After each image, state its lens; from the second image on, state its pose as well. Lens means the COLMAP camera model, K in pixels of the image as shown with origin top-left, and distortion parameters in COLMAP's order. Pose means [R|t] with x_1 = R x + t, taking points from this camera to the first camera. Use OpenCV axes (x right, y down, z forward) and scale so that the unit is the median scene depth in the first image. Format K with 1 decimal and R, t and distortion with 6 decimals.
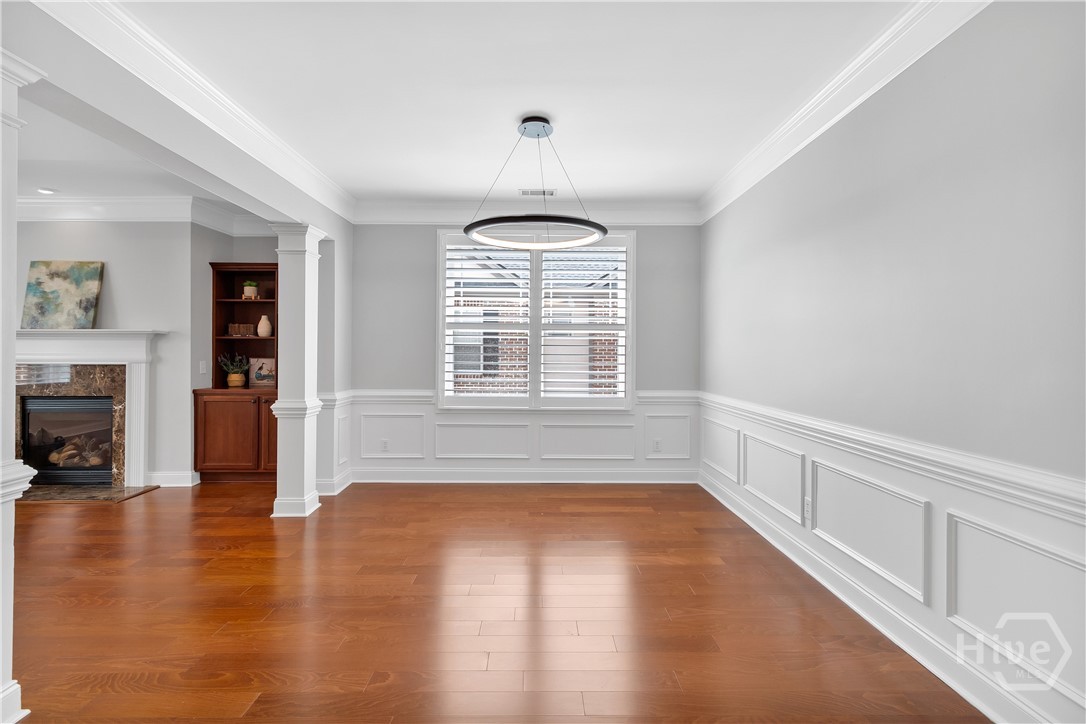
lens RADIAL K [[504.6, 0, 533.4], [0, 504.6, 349.6], [0, 0, 1]] dist [0.002906, 0.000967]
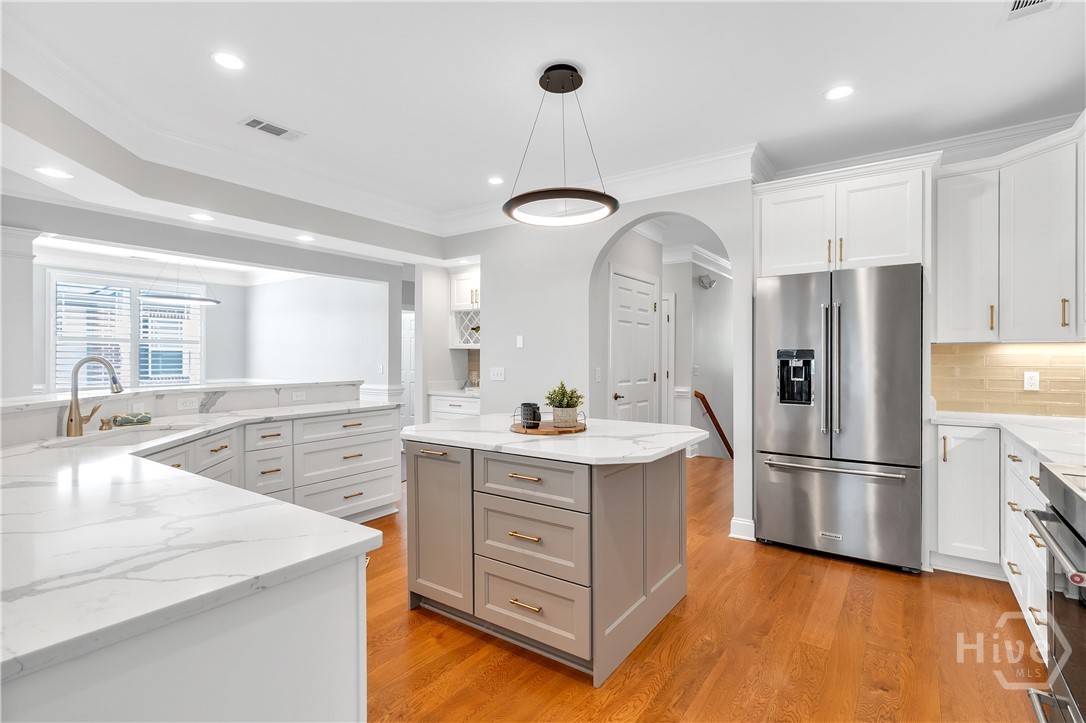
lens RADIAL K [[504.6, 0, 540.4], [0, 504.6, 360.4], [0, 0, 1]] dist [0.002906, 0.000967]
pose [[0.587301, -0.002240, 0.809366, -0.534753], [-0.006701, 0.999948, 0.007630, -0.005656], [-0.809341, -0.009905, 0.587255, -0.951172]]
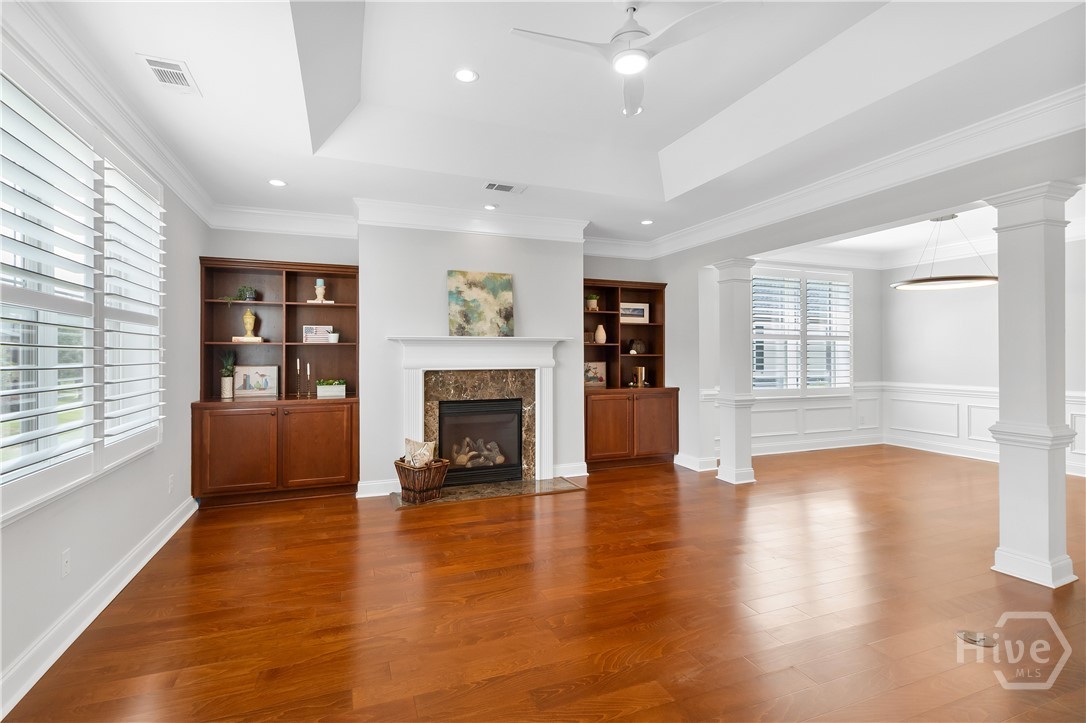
lens RADIAL K [[504.6, 0, 537.1], [0, 504.6, 349.9], [0, 0, 1]] dist [0.002906, 0.000967]
pose [[0.932733, -0.000387, 0.360567, -1.194191], [0.001113, 0.999998, -0.001806, -0.009949], [-0.360565, 0.002086, 0.932732, -0.024063]]
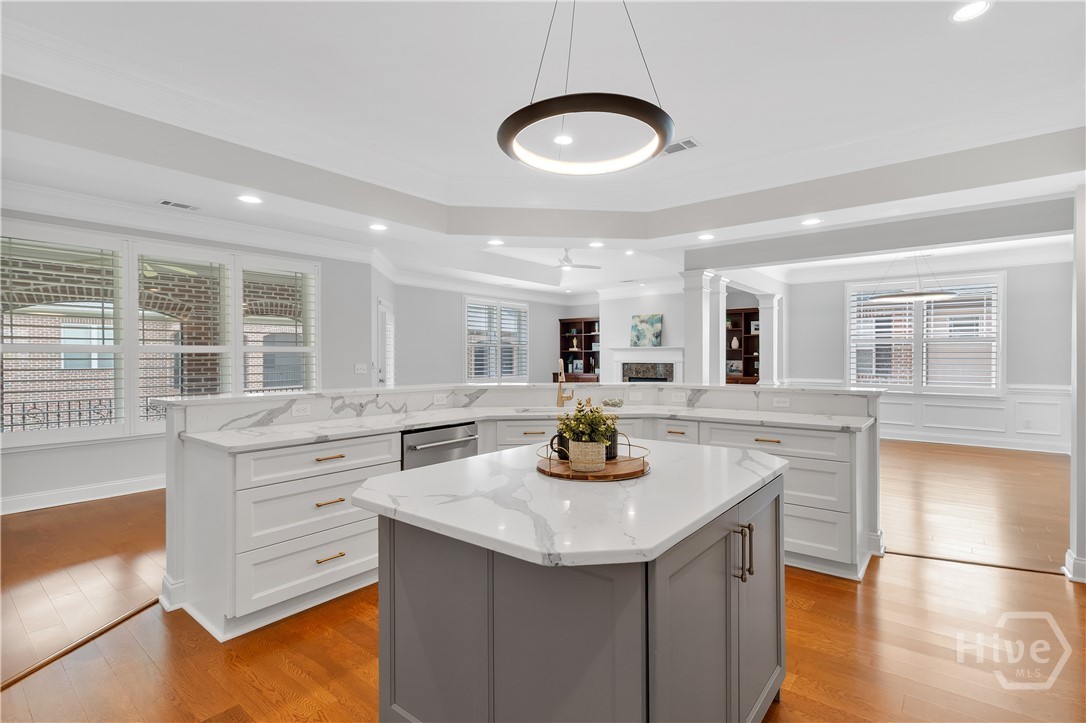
lens RADIAL K [[504.6, 0, 545.4], [0, 504.6, 359.2], [0, 0, 1]] dist [0.002906, 0.000967]
pose [[0.782285, 0.001179, -0.622920, 0.076018], [0.006646, 0.999925, 0.010238, -0.011216], [0.622885, -0.012149, 0.782219, -0.948880]]
